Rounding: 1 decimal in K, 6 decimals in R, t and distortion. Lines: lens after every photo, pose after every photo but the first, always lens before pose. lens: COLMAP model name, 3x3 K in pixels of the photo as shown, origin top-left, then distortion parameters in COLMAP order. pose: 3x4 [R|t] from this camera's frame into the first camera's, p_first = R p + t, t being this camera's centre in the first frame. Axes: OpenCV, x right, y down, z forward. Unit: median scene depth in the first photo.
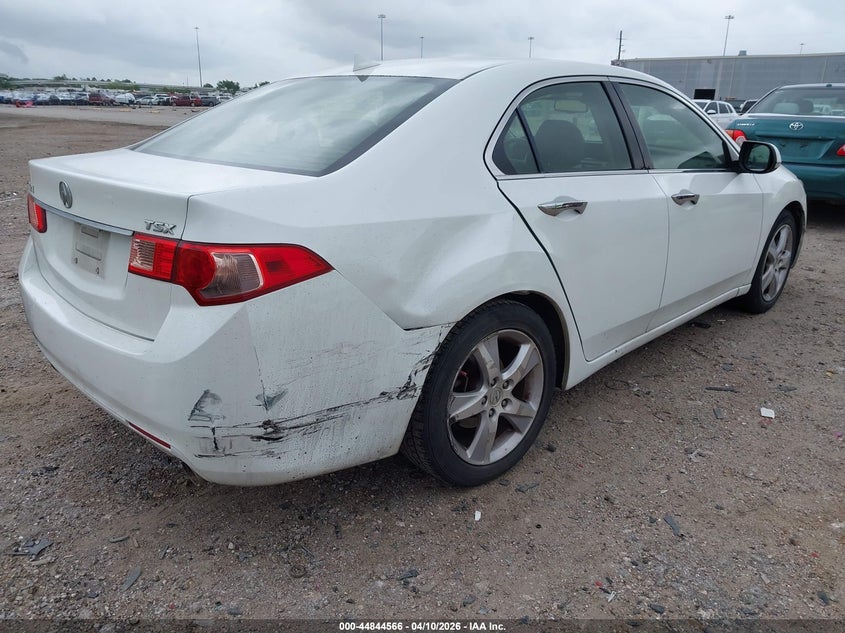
lens RADIAL K [[652.5, 0, 421.4], [0, 652.5, 312.2], [0, 0, 1]] dist [0.028945, -0.030911]
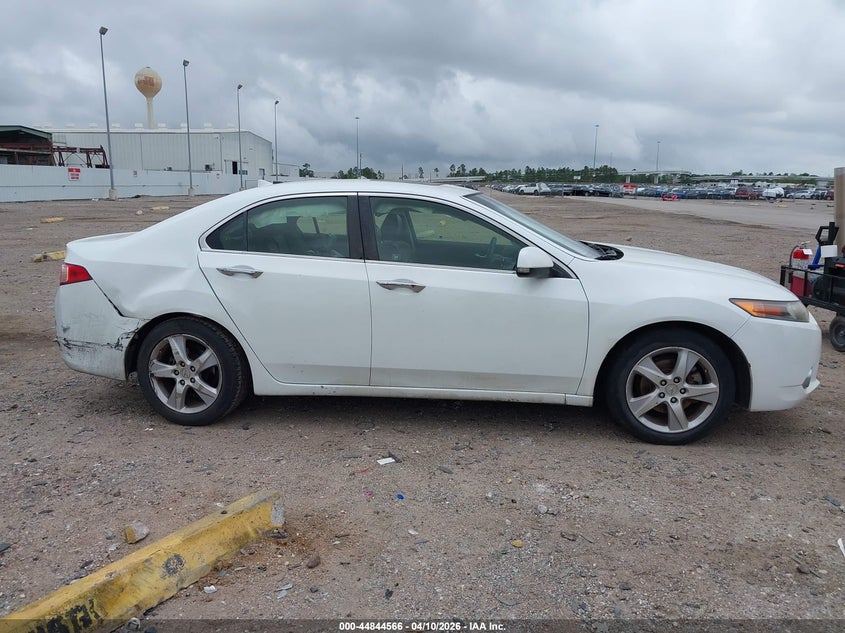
lens RADIAL K [[652.5, 0, 420.4], [0, 652.5, 316.4], [0, 0, 1]] dist [0.028945, -0.030911]
pose [[0.610816, 0.143455, -0.778669, 1.799993], [-0.241624, 0.970310, -0.010778, -0.147186], [0.754004, 0.194729, 0.627343, 0.351720]]
